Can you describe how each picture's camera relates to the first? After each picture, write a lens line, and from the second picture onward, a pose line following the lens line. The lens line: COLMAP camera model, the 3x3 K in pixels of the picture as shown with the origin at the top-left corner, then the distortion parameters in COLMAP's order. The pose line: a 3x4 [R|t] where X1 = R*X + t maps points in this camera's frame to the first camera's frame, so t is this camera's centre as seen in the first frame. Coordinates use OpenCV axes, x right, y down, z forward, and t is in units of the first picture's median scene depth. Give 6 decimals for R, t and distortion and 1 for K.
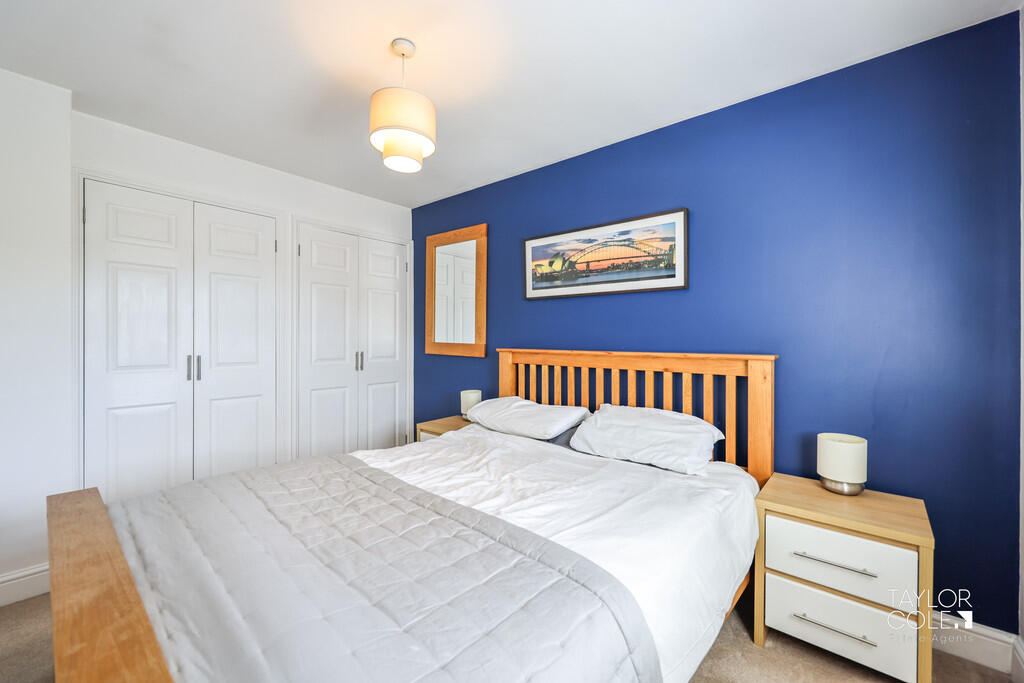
lens RADIAL K [[414.8, 0, 509.2], [0, 414.8, 337.8], [0, 0, 1]] dist [0.001704, -0.001288]
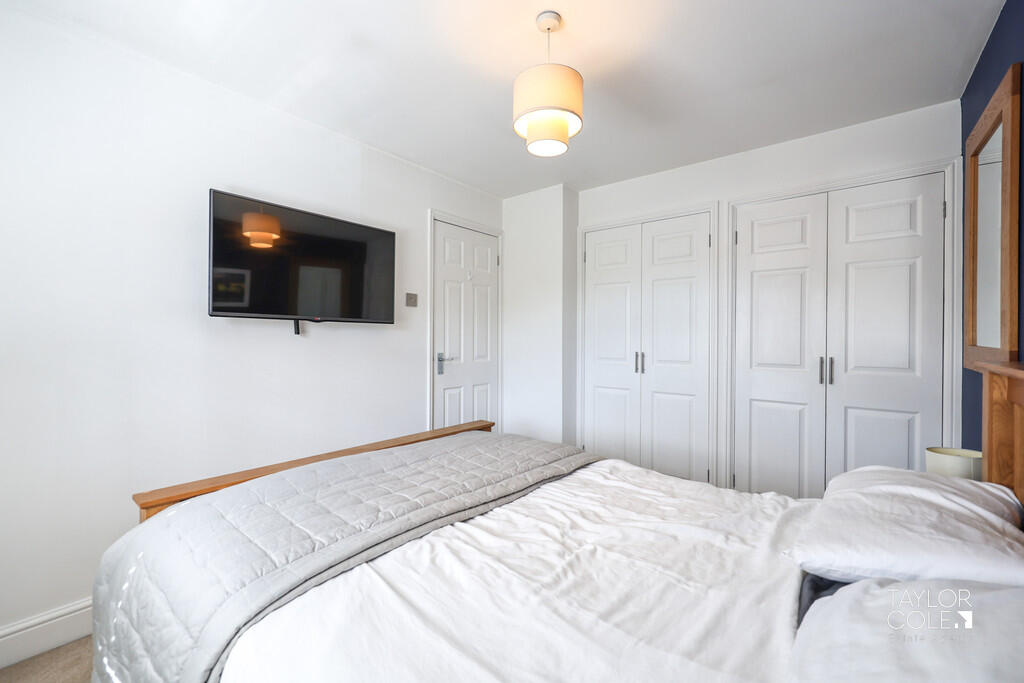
lens RADIAL K [[414.8, 0, 492.4], [0, 414.8, 338.0], [0, 0, 1]] dist [0.001704, -0.001288]
pose [[0.011358, -0.001988, -0.999934, 0.409586], [-0.002619, 0.999995, -0.002017, 0.005125], [0.999932, 0.002642, 0.011353, 0.533902]]
